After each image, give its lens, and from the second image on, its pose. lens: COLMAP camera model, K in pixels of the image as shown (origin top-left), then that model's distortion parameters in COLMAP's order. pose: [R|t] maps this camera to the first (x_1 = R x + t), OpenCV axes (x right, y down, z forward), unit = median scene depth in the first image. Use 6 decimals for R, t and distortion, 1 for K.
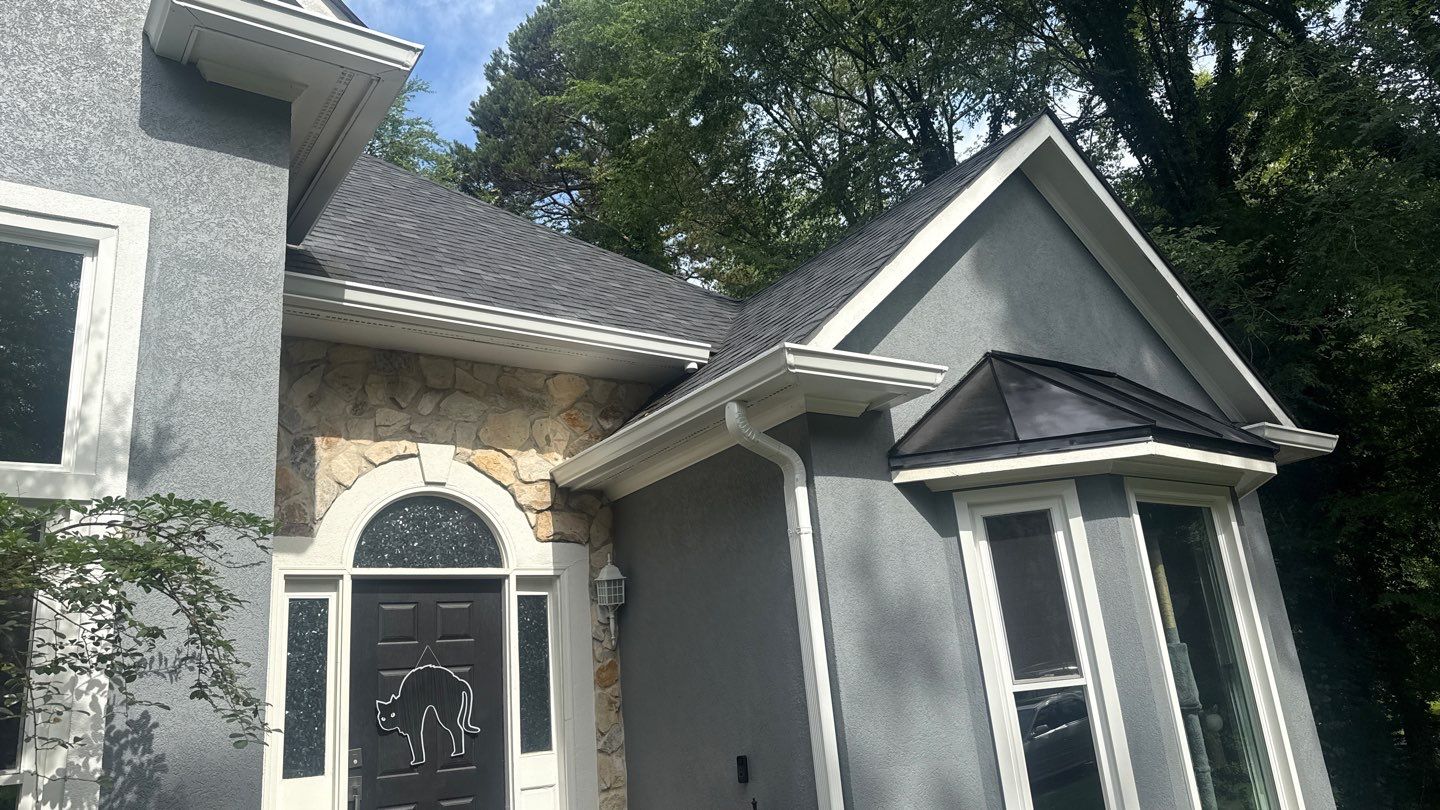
lens RADIAL K [[1034.9, 0, 720.6], [0, 1034.9, 403.4], [0, 0, 1]] dist [0.056723, -0.000992]
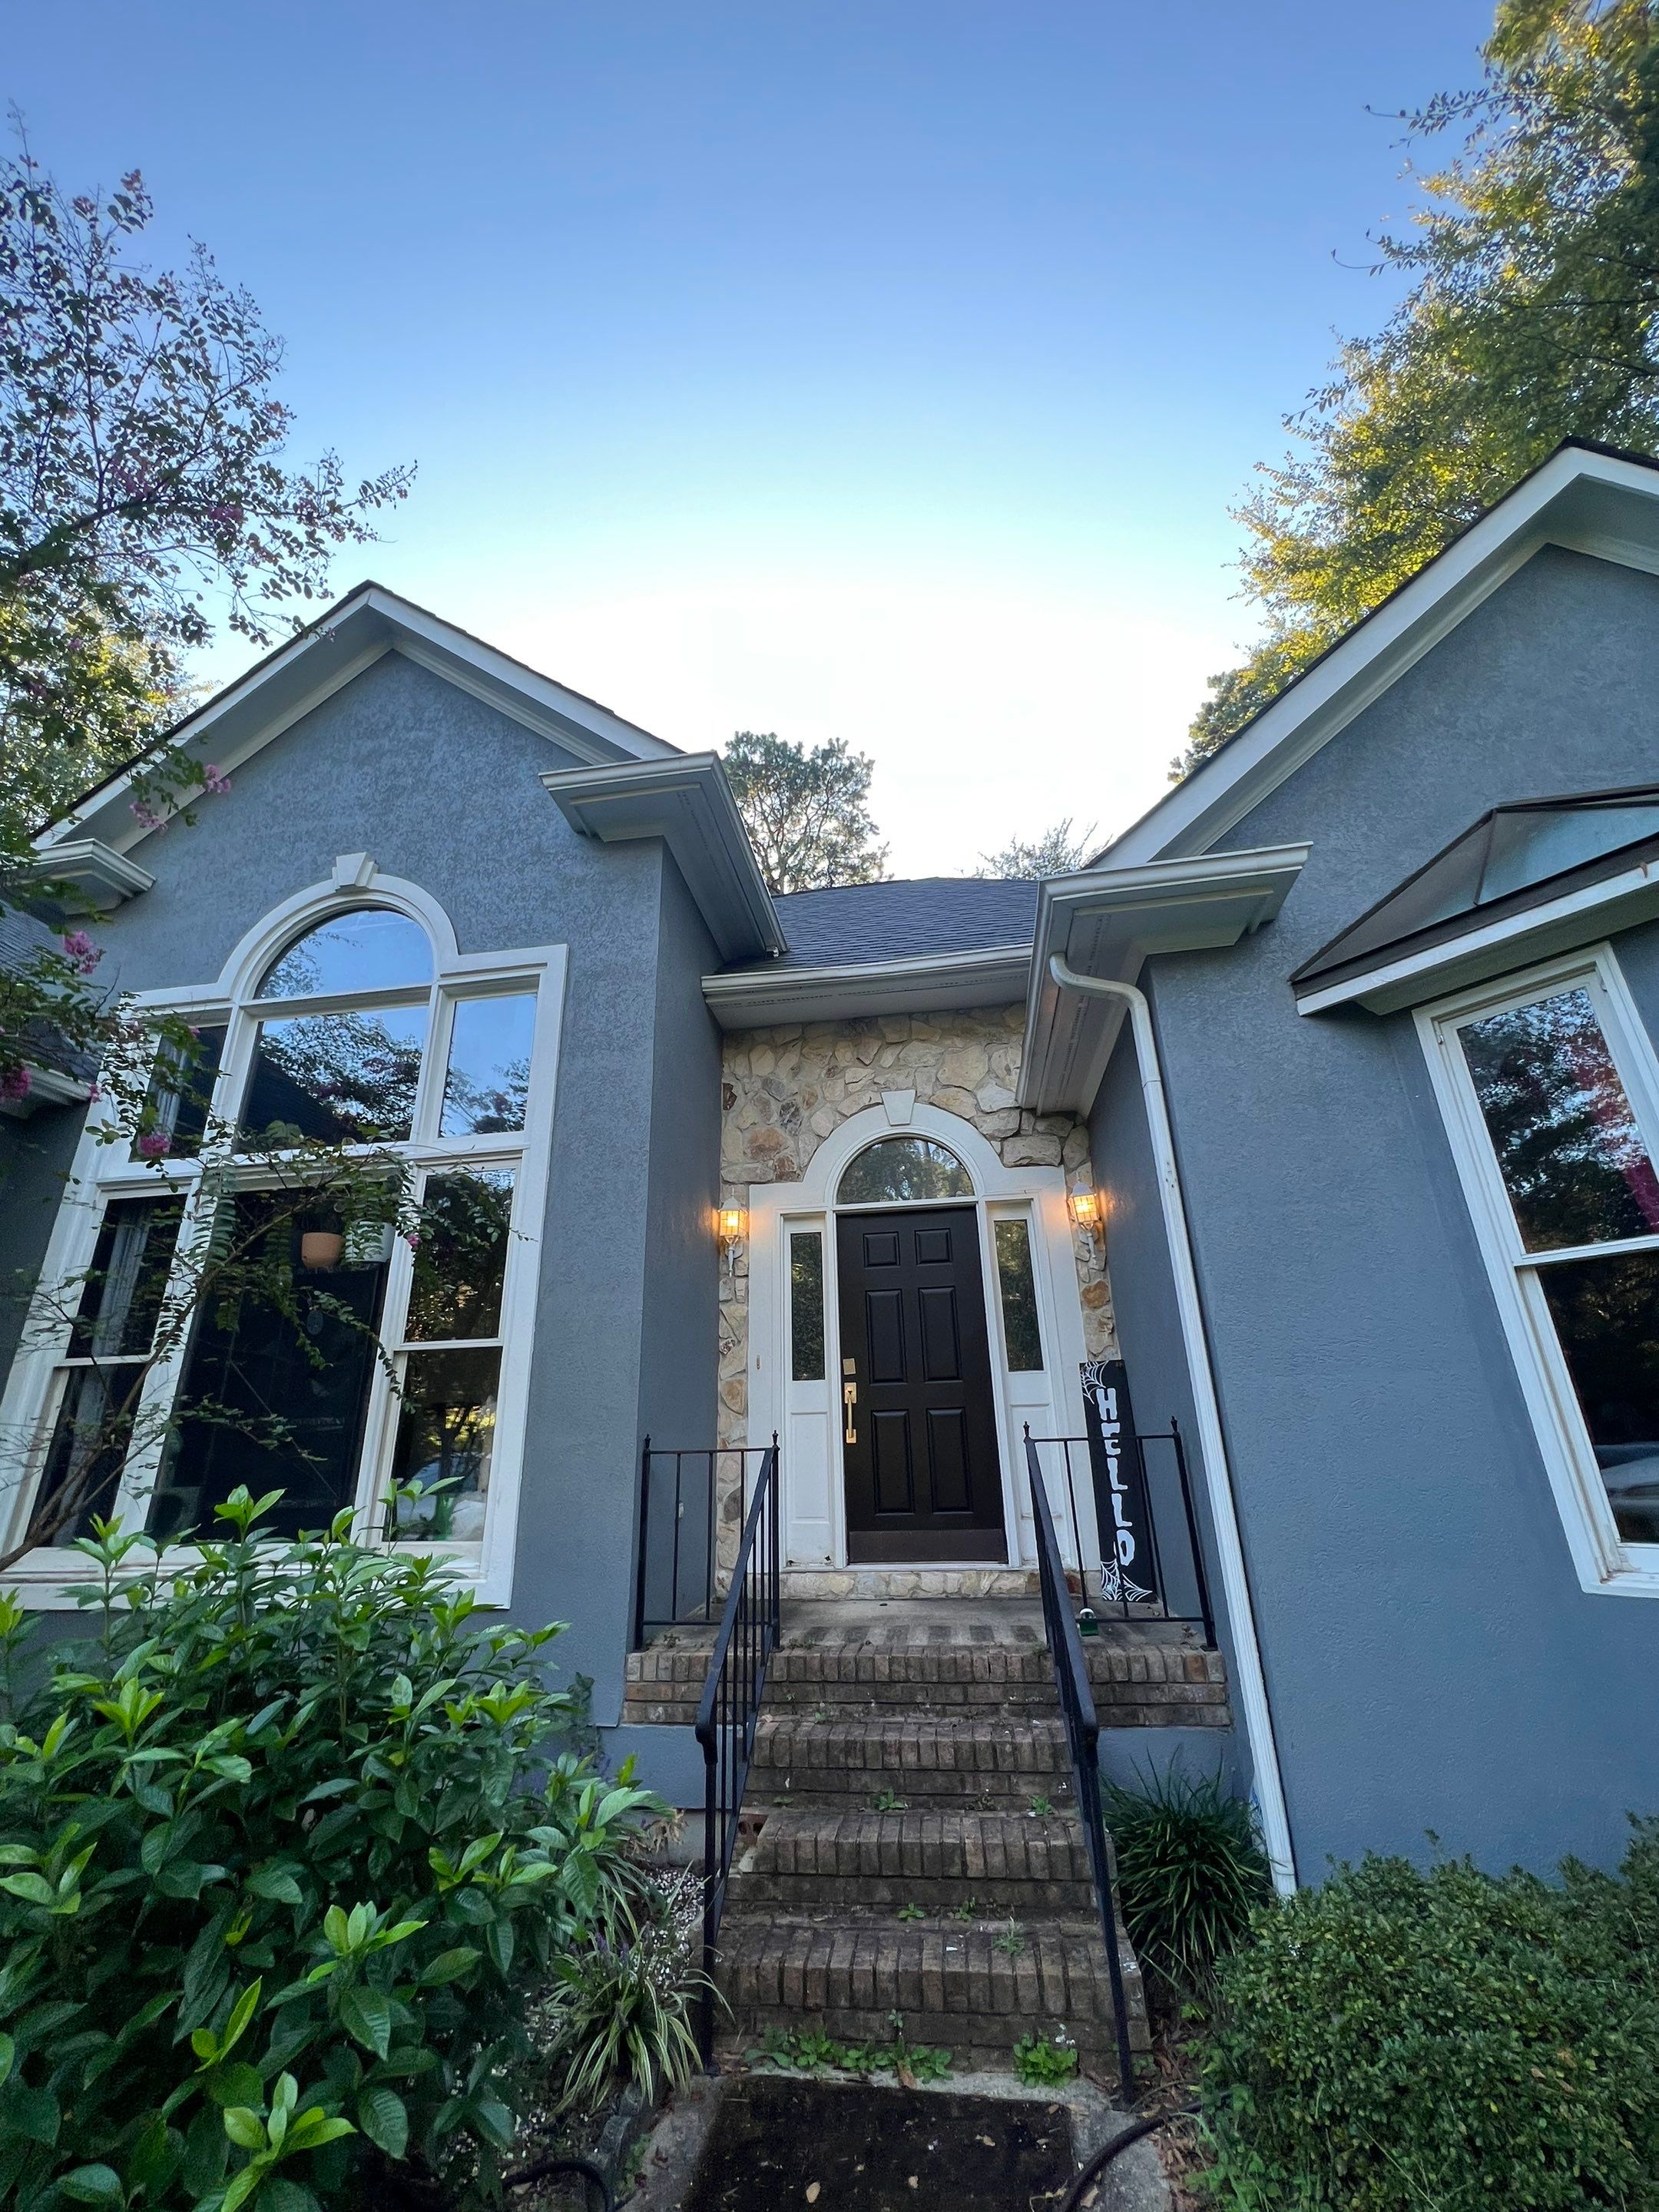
lens RADIAL K [[884.4, 0, 827.7], [0, 884.4, 1100.1], [0, 0, 1]] dist [0.004174, 0.000059]
pose [[0.719678, -0.188769, -0.668154, 0.318356], [0.169012, 0.981014, -0.095115, 0.133045], [0.673423, -0.044474, 0.737918, 0.267569]]
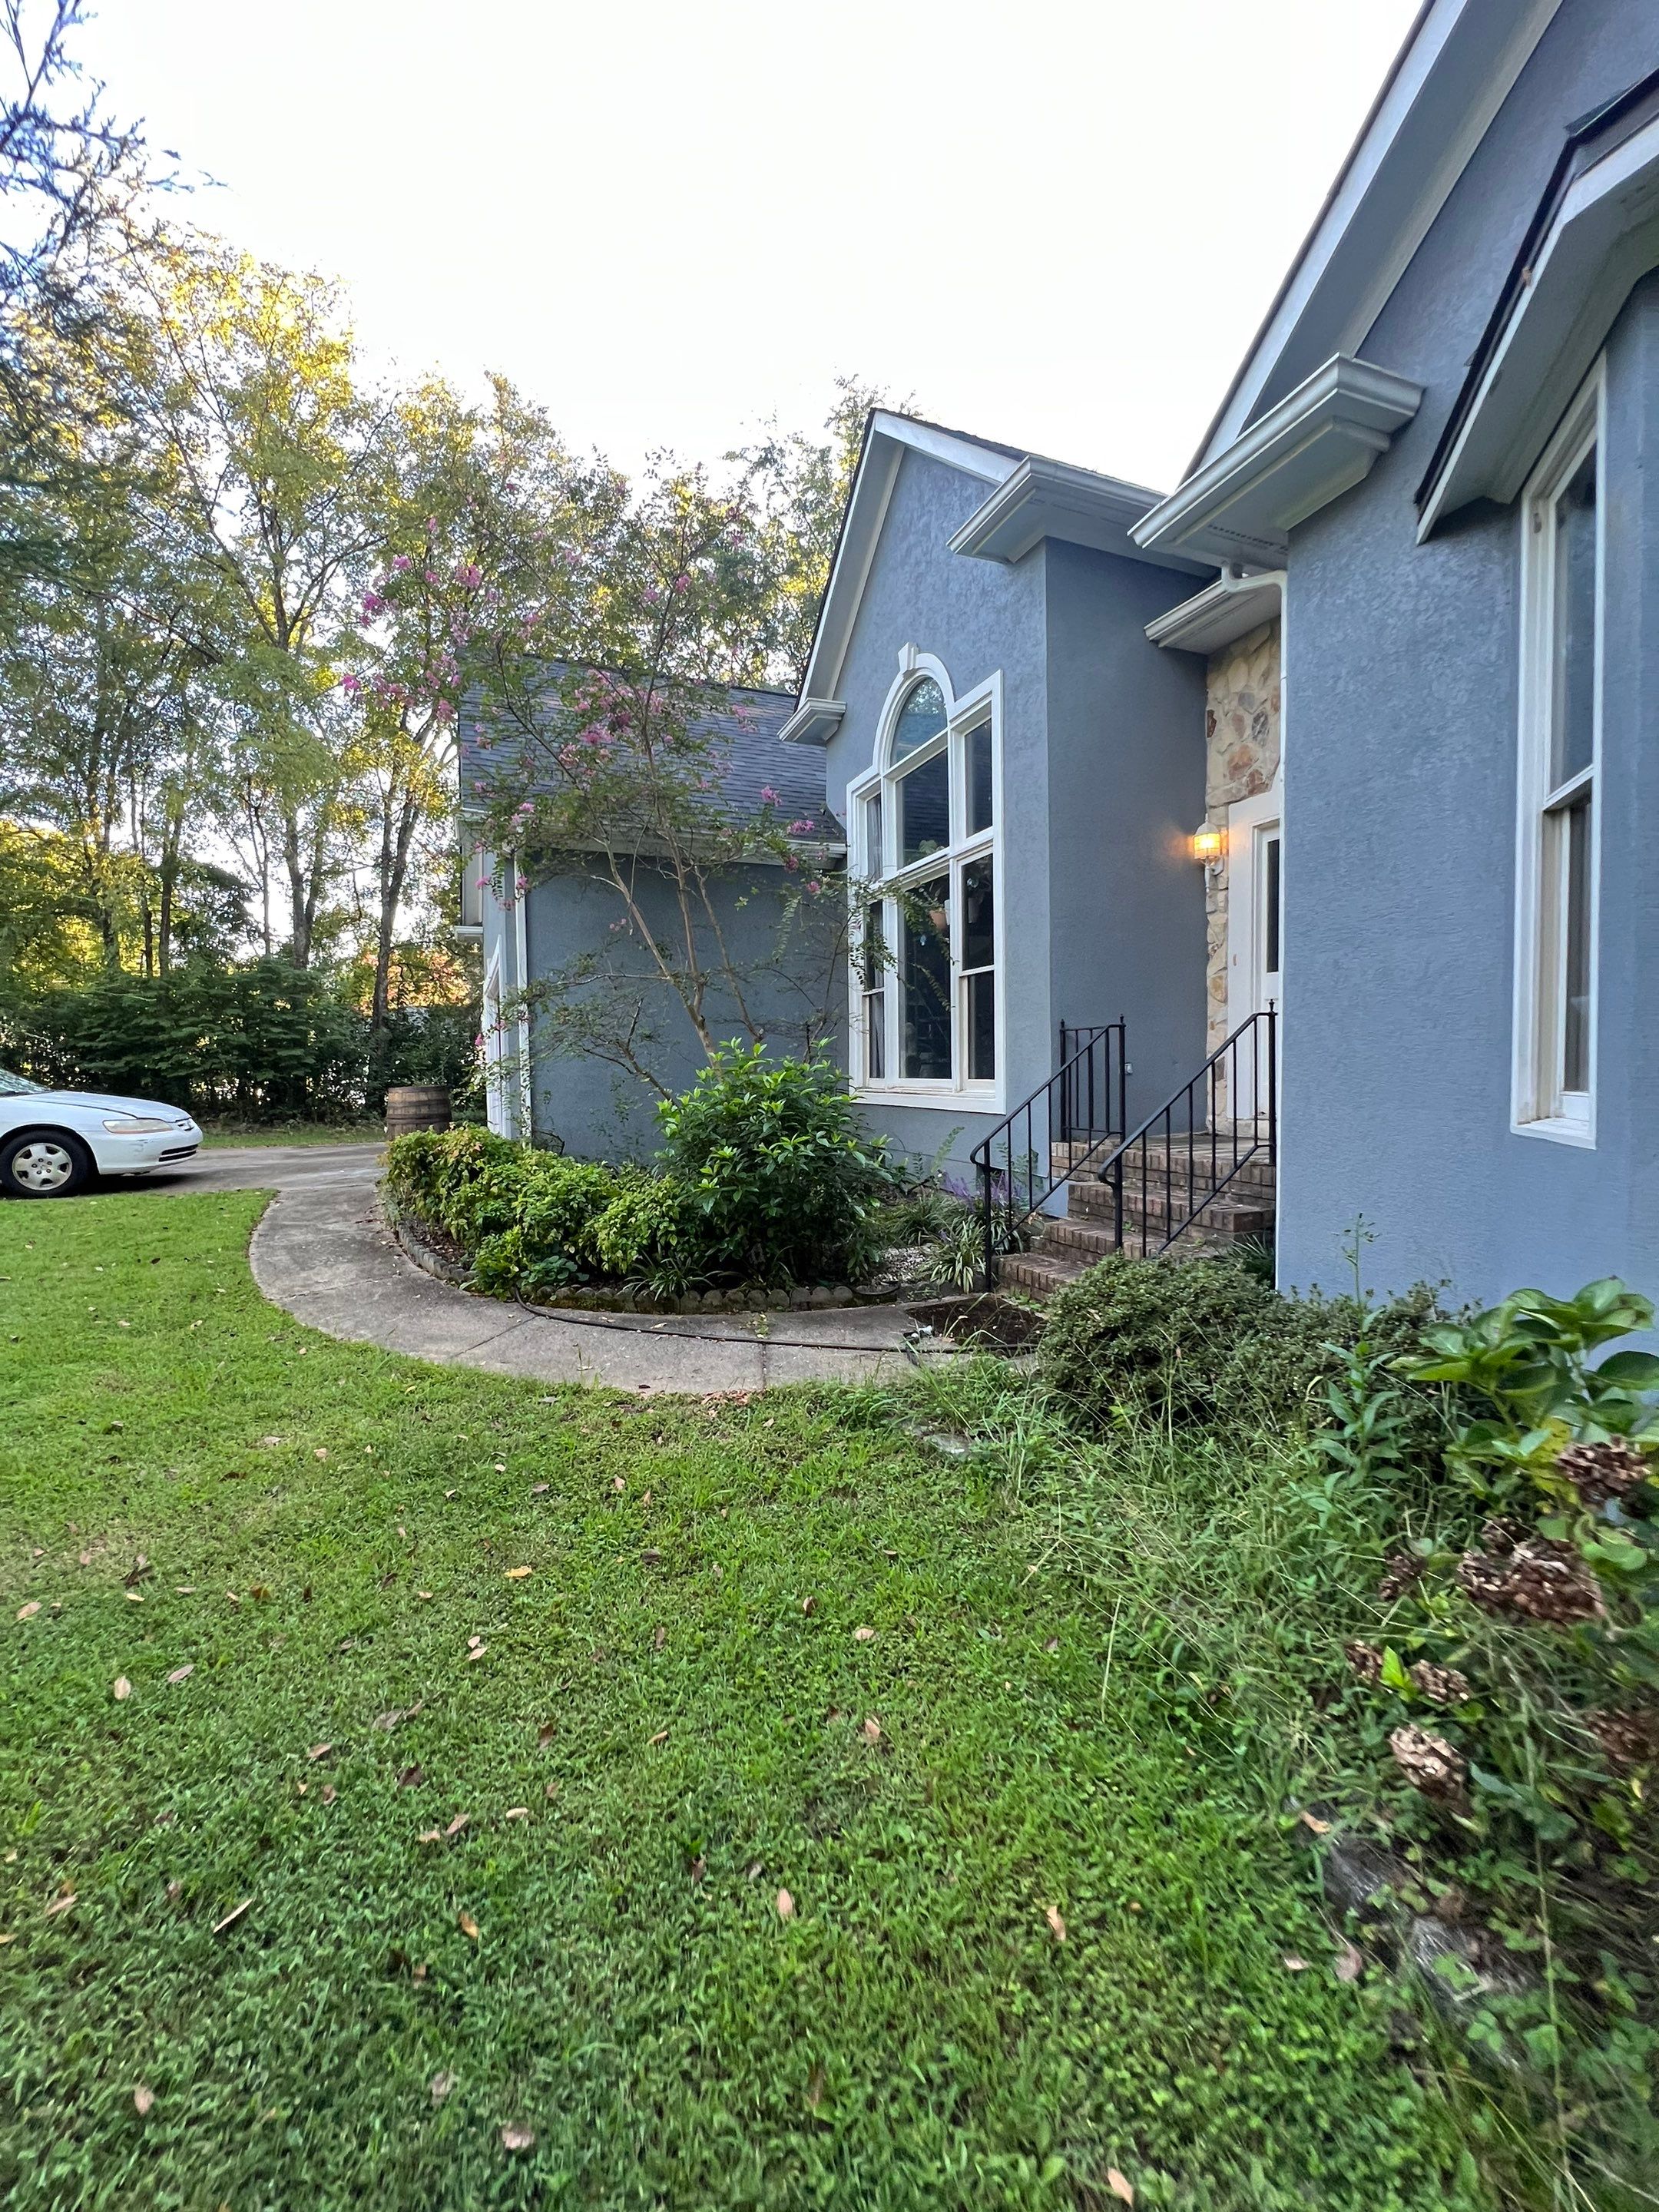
lens RADIAL K [[884.4, 0, 832.4], [0, 884.4, 1104.0], [0, 0, 1]] dist [0.004174, 0.000059]
pose [[-0.218487, 0.131226, -0.966976, 0.798274], [0.317668, 0.946507, 0.056672, 0.252531], [0.922687, -0.294795, -0.248485, 0.660284]]
